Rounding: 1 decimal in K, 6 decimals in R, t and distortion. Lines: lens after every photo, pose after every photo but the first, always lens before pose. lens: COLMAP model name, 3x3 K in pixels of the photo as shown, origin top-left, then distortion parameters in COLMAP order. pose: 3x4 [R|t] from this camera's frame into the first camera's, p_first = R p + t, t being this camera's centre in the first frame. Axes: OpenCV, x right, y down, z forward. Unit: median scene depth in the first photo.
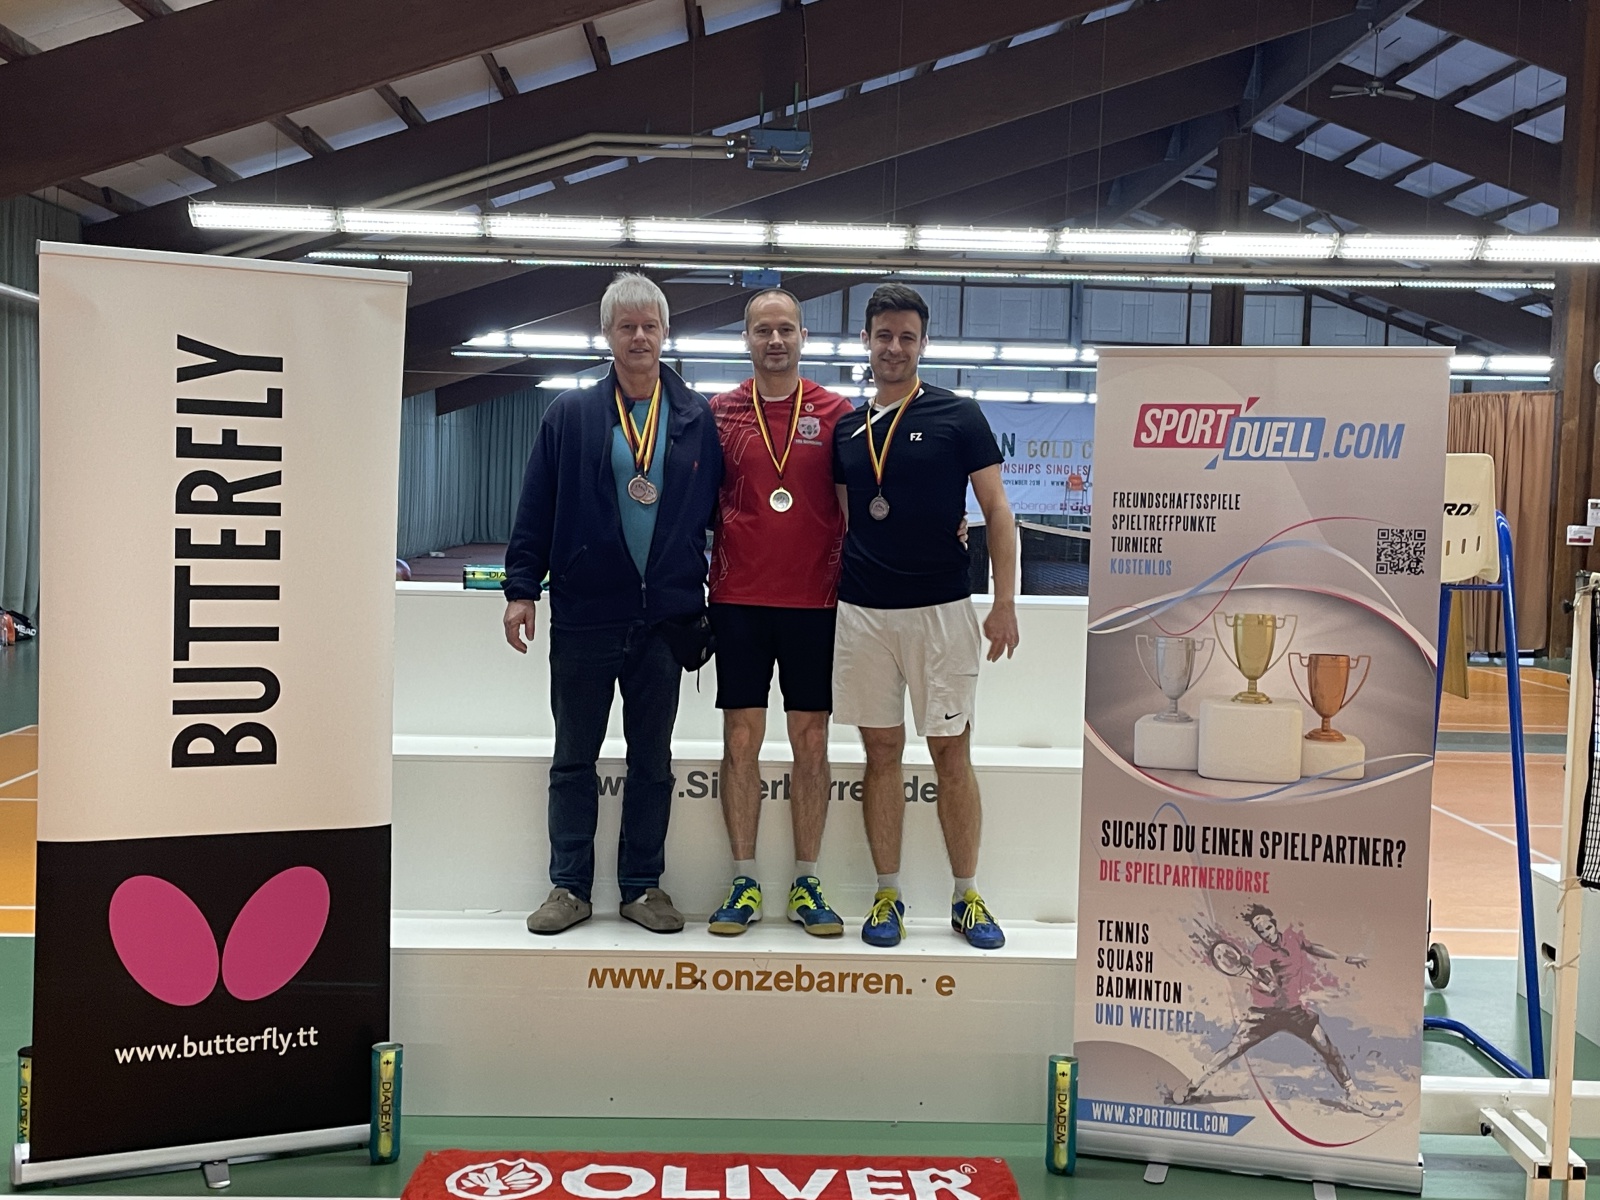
lens RADIAL K [[1897.8, 0, 800.0], [0, 1897.8, 600.0], [0, 0, 1]] dist [0.106093, -0.197897]
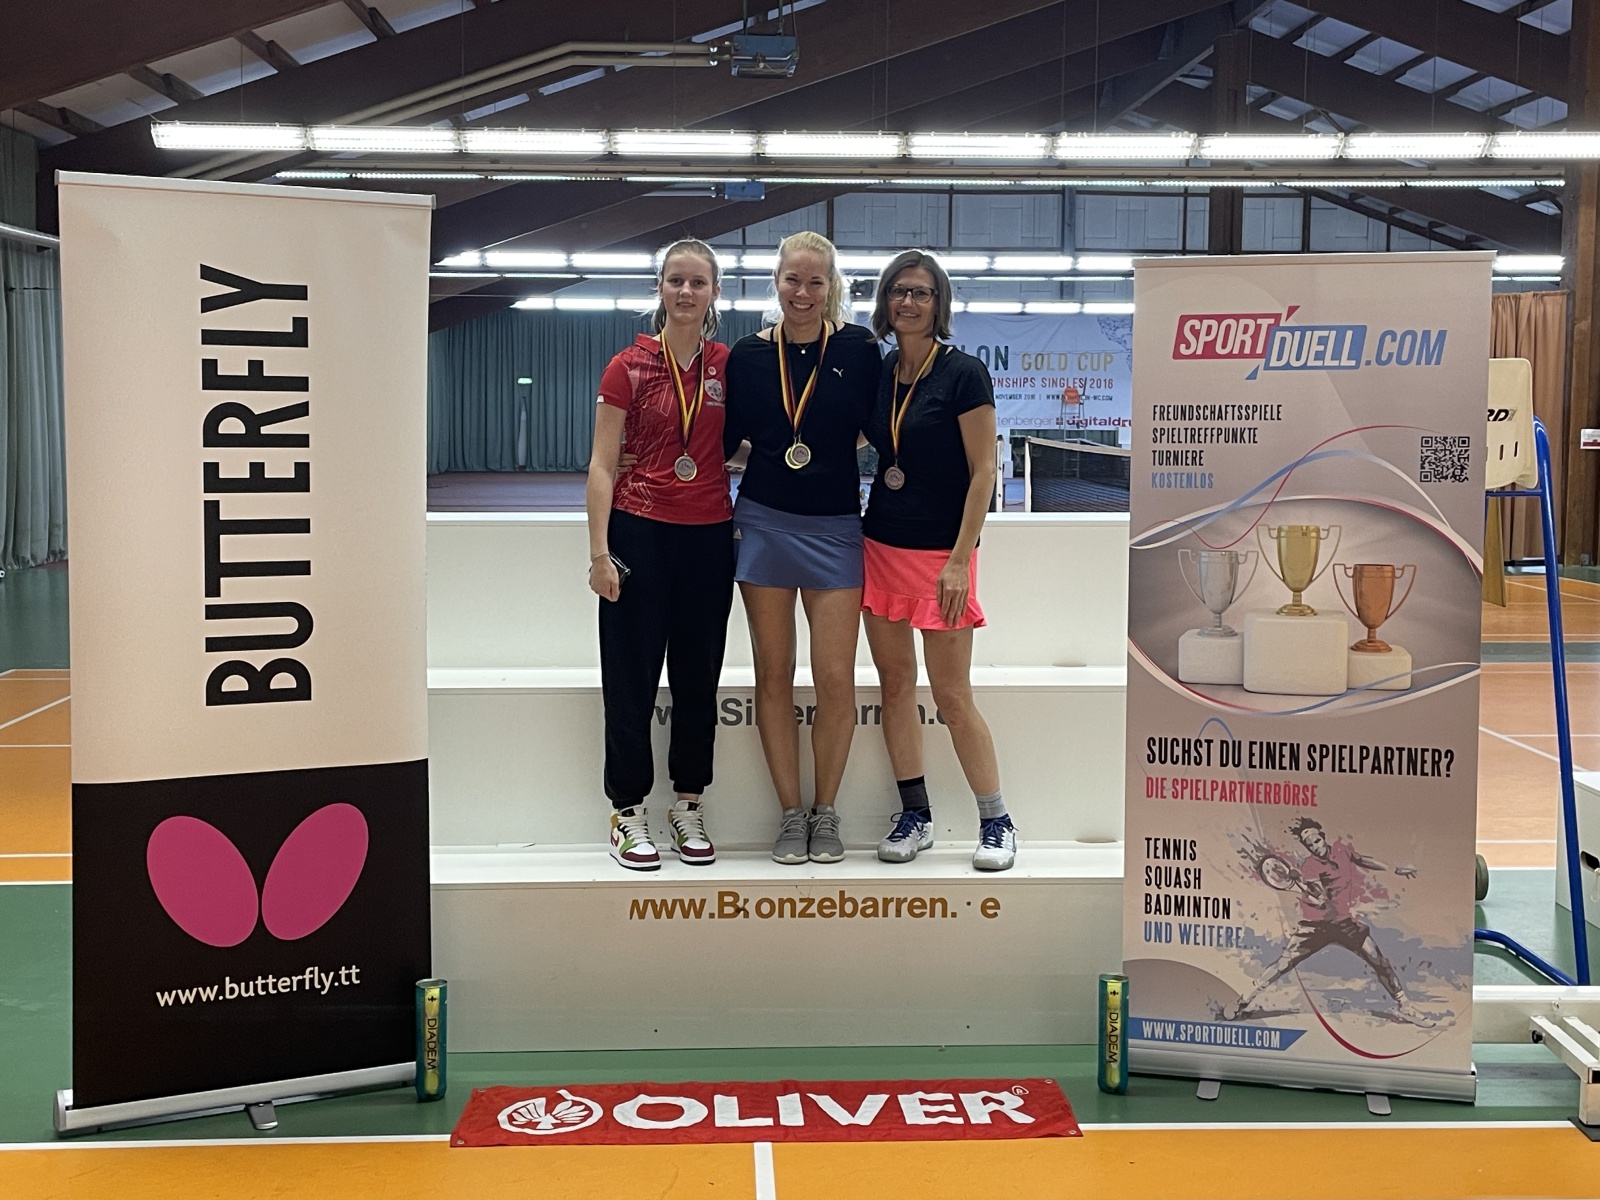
lens RADIAL K [[1968.1, 0, 819.1], [0, 1968.1, 562.4], [0, 0, 1]] dist [0.106896, -0.207286]
pose [[0.999589, -0.022449, 0.017813, -0.028473], [0.022090, 0.999554, 0.020087, 0.000313], [-0.018256, -0.019685, 0.999640, -0.021644]]
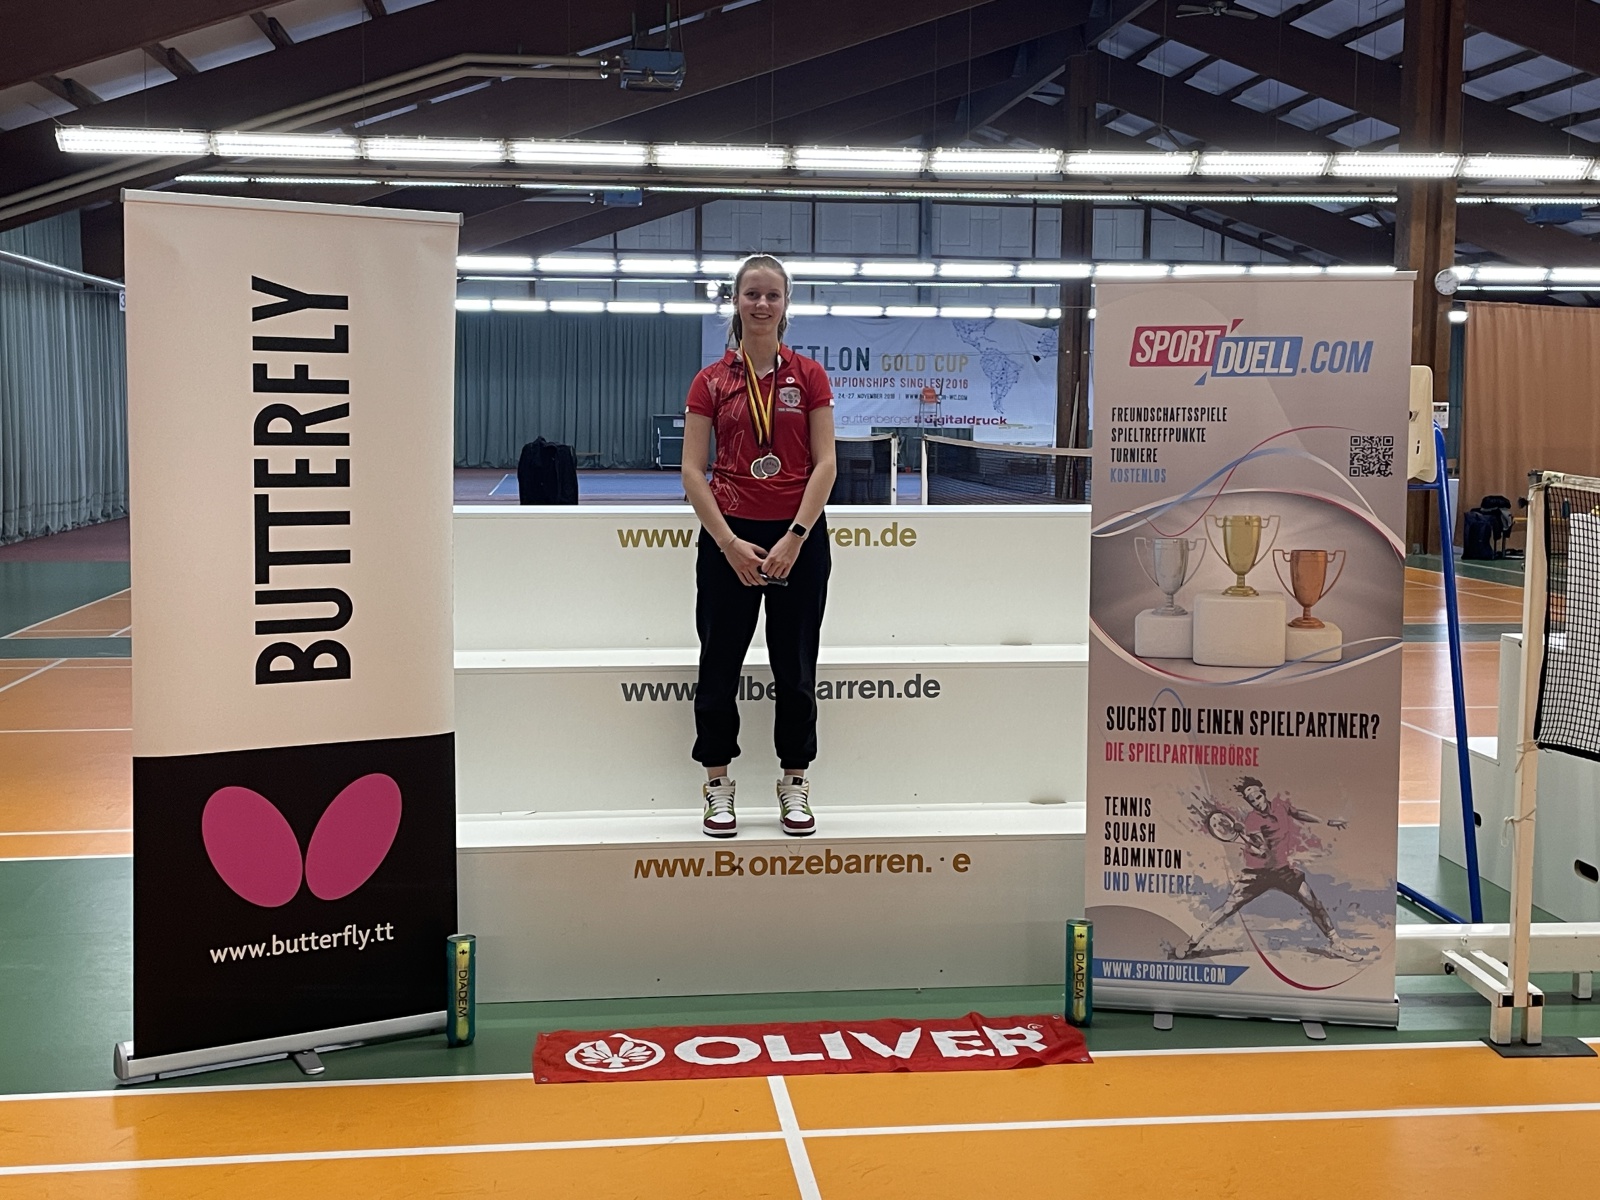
lens RADIAL K [[1895.4, 0, 805.8], [0, 1895.4, 564.2], [0, 0, 1]] dist [0.118412, -0.257908]
pose [[0.995748, -0.026546, 0.088217, -0.110414], [0.024278, 0.999349, 0.026688, -0.000099], [-0.088868, -0.024433, 0.995744, -0.077693]]
